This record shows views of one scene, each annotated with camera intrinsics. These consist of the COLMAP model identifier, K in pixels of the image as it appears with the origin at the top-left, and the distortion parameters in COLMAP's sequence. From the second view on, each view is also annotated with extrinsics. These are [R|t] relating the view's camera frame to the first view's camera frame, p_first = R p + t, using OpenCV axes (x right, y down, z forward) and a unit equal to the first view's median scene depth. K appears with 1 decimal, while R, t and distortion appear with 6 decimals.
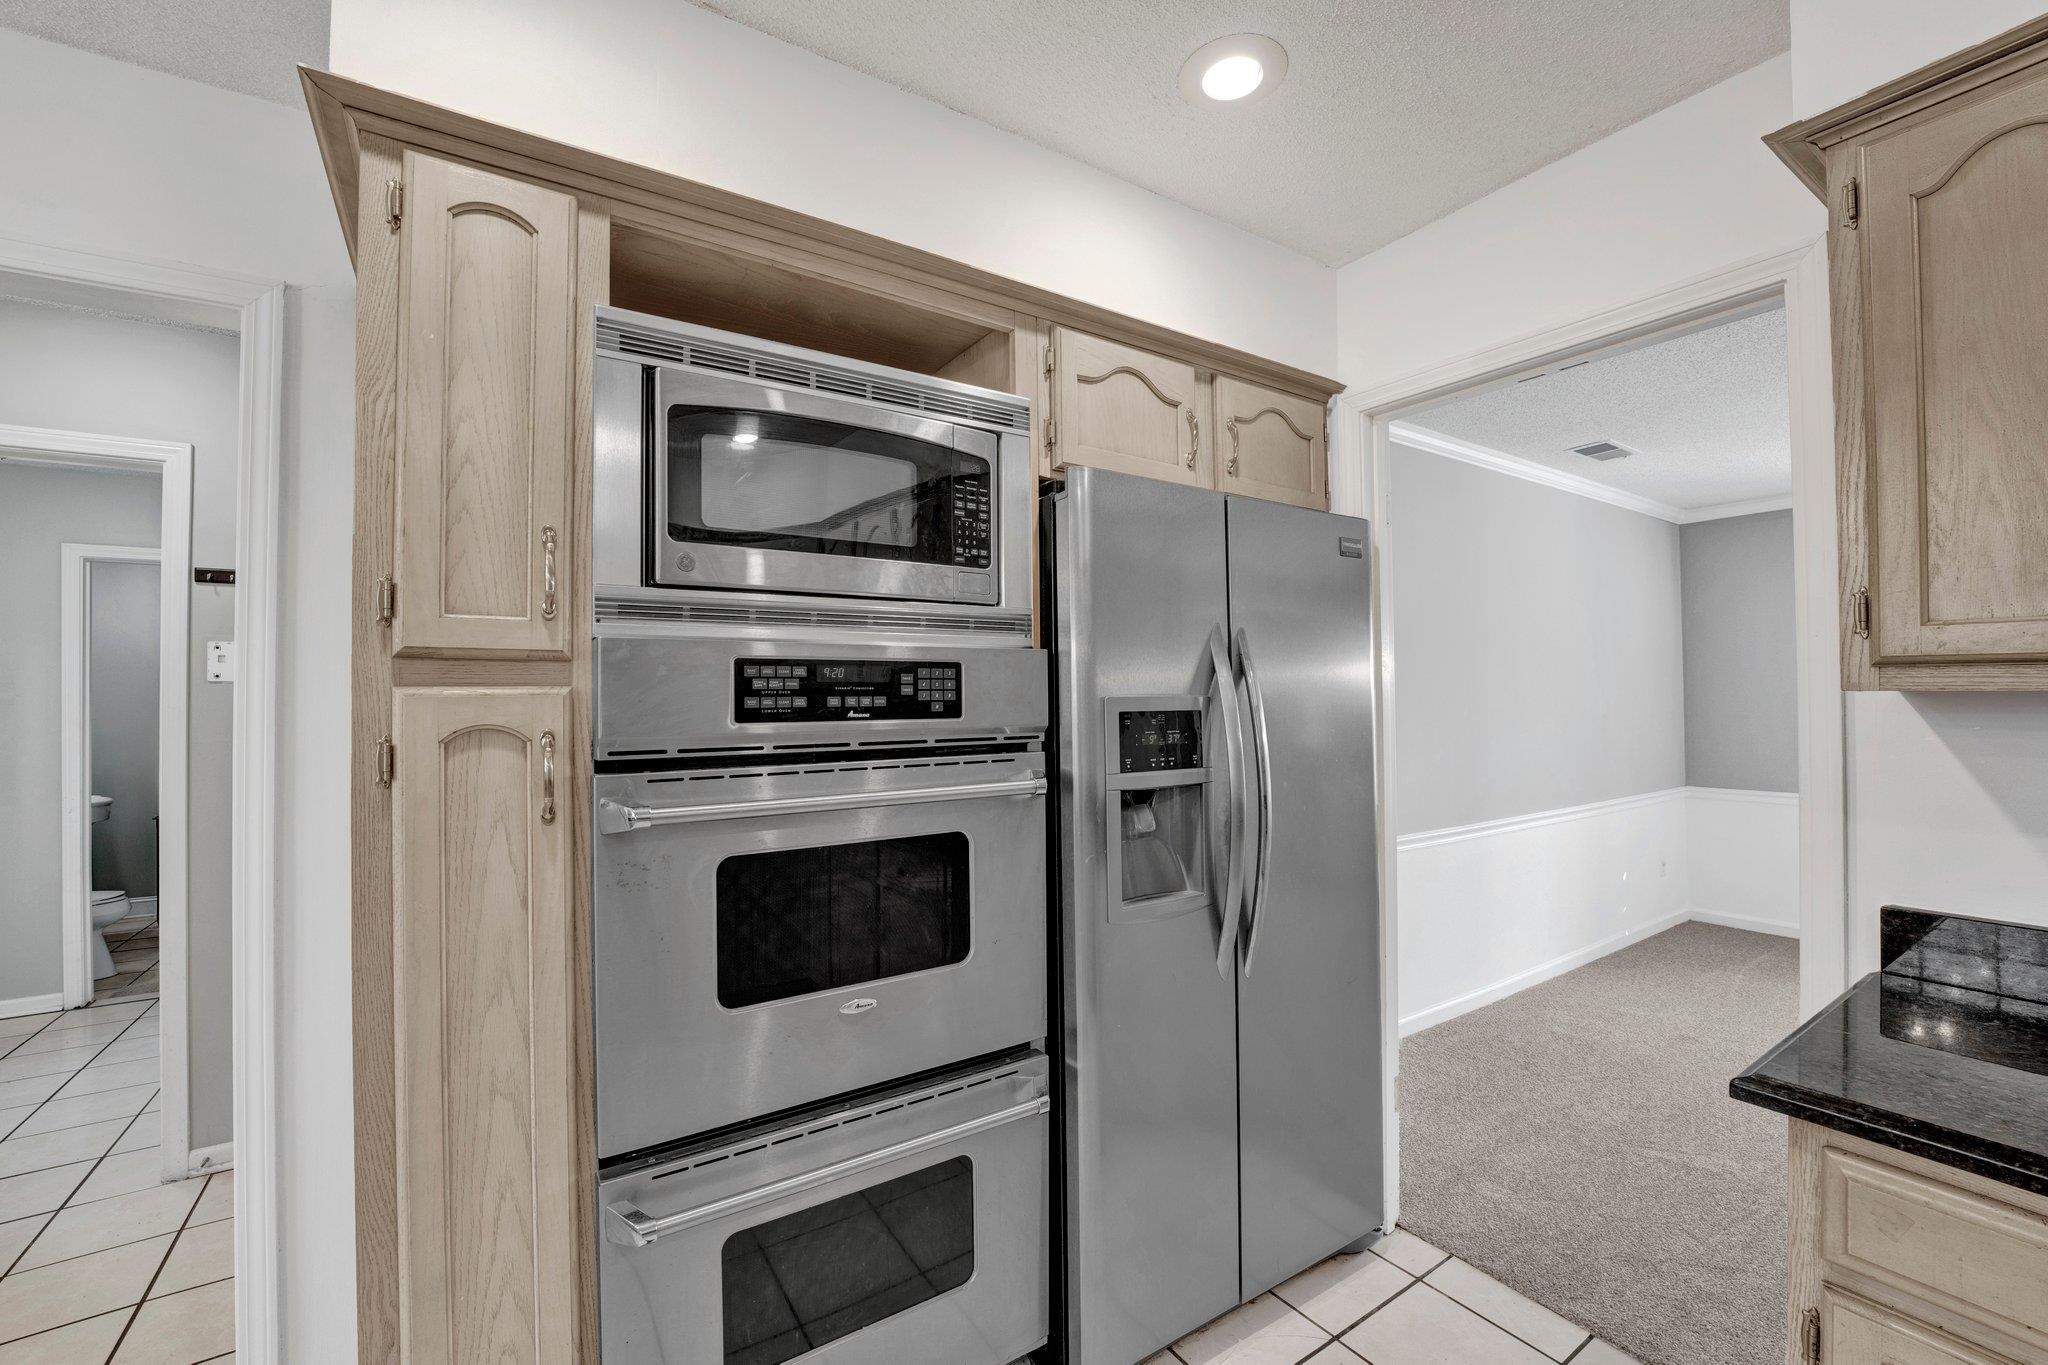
lens RADIAL K [[842.1, 0, 1036.0], [0, 842.1, 683.2], [0, 0, 1]] dist [-0.012673, -0.000081]
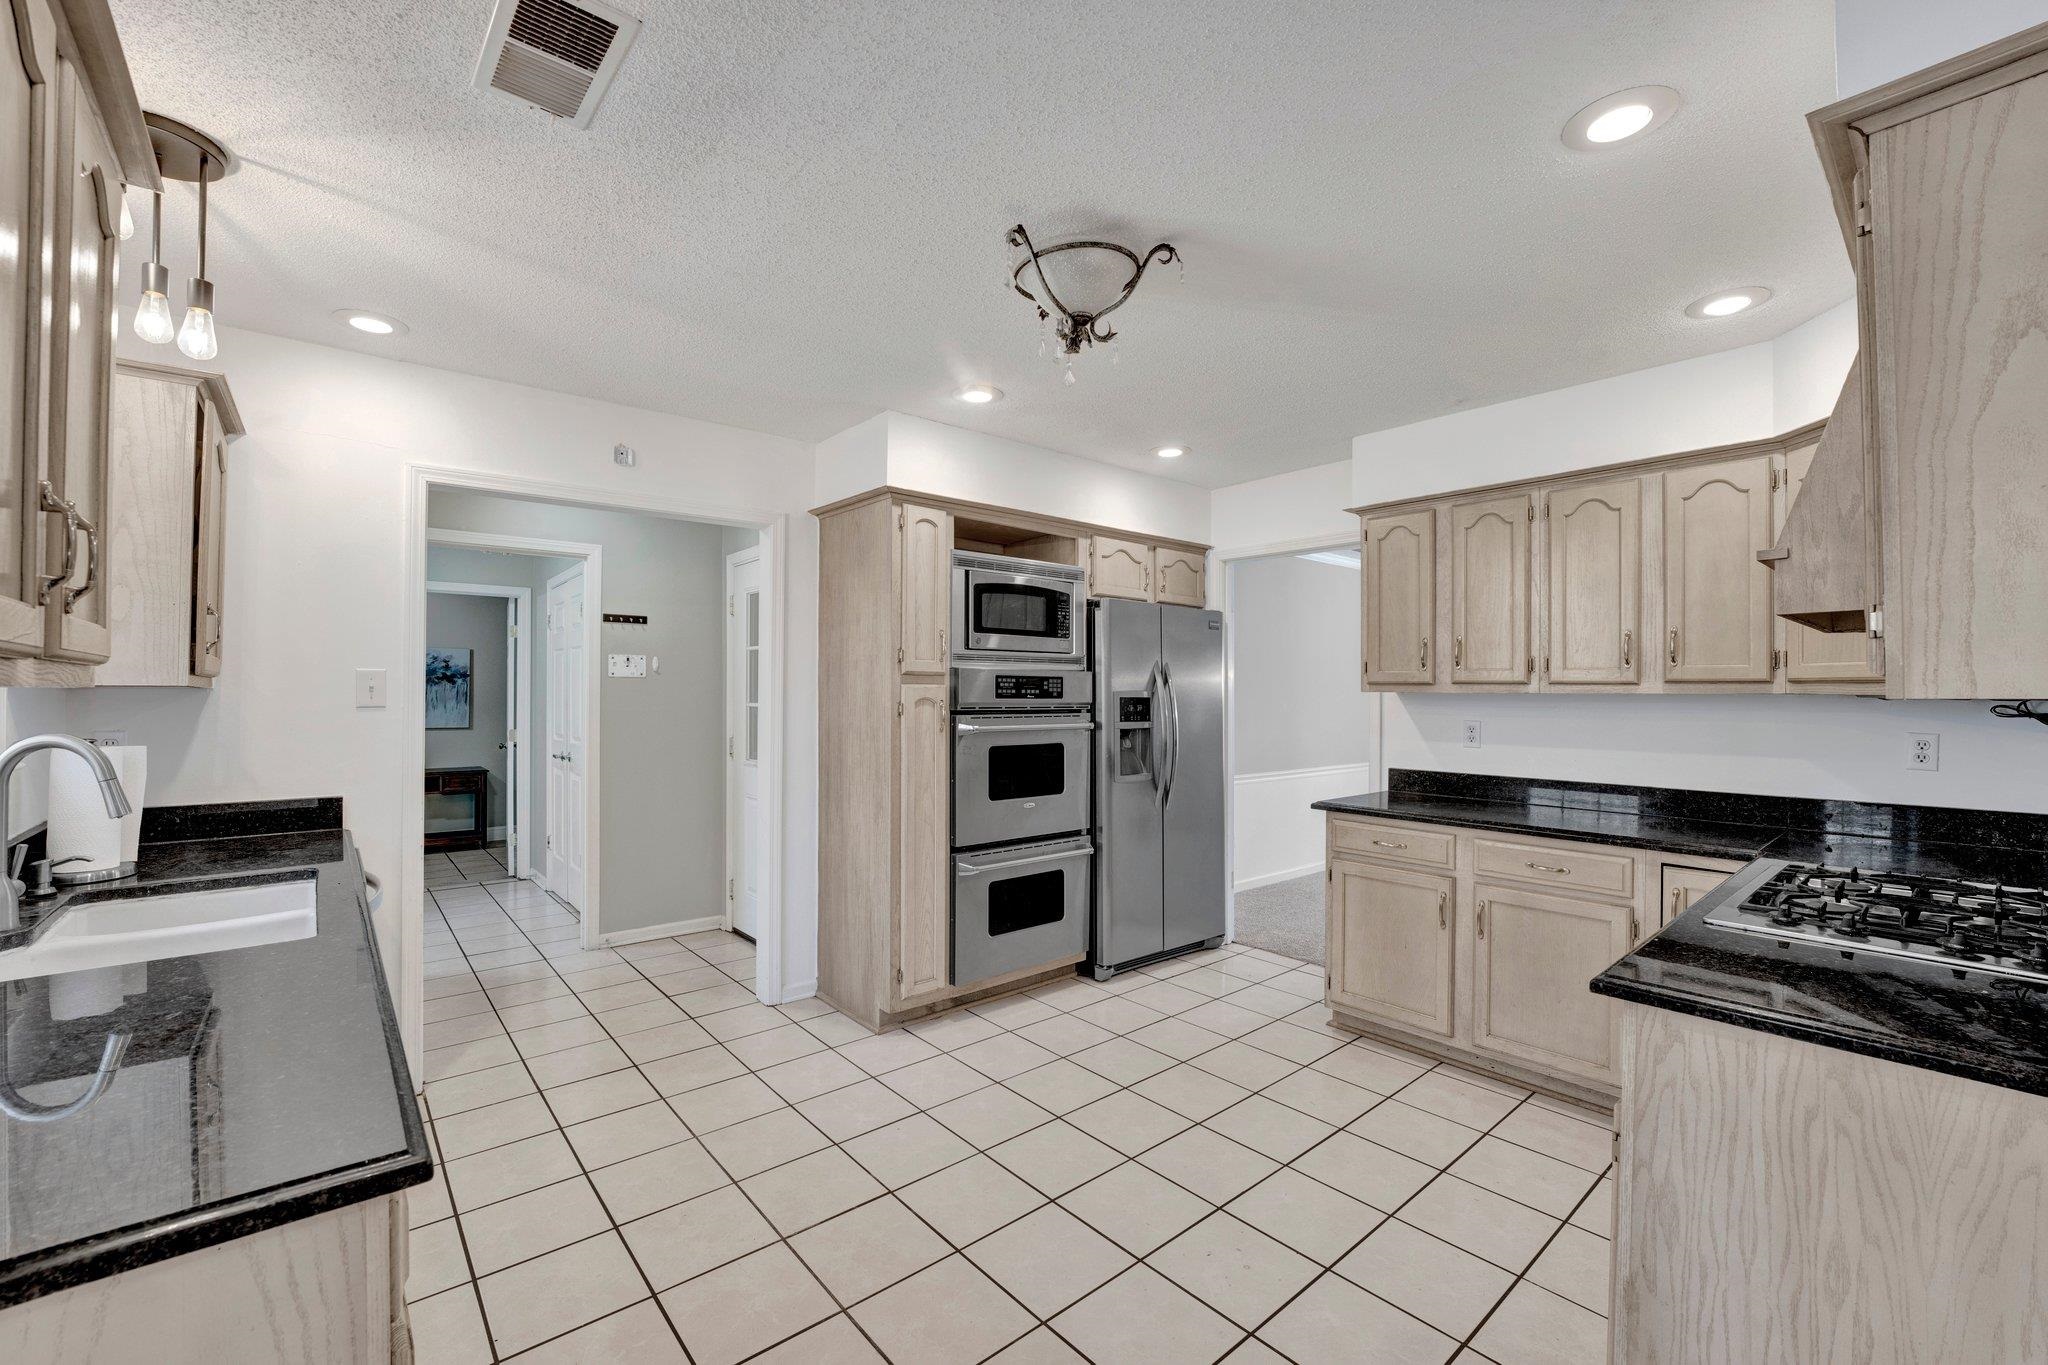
lens RADIAL K [[842.1, 0, 1022.0], [0, 842.1, 684.5], [0, 0, 1]] dist [-0.012673, -0.000081]
pose [[0.993487, 0.013963, 0.113088, -0.466537], [-0.014721, 0.999874, 0.005871, -0.013581], [-0.112992, -0.007498, 0.993568, -1.422220]]
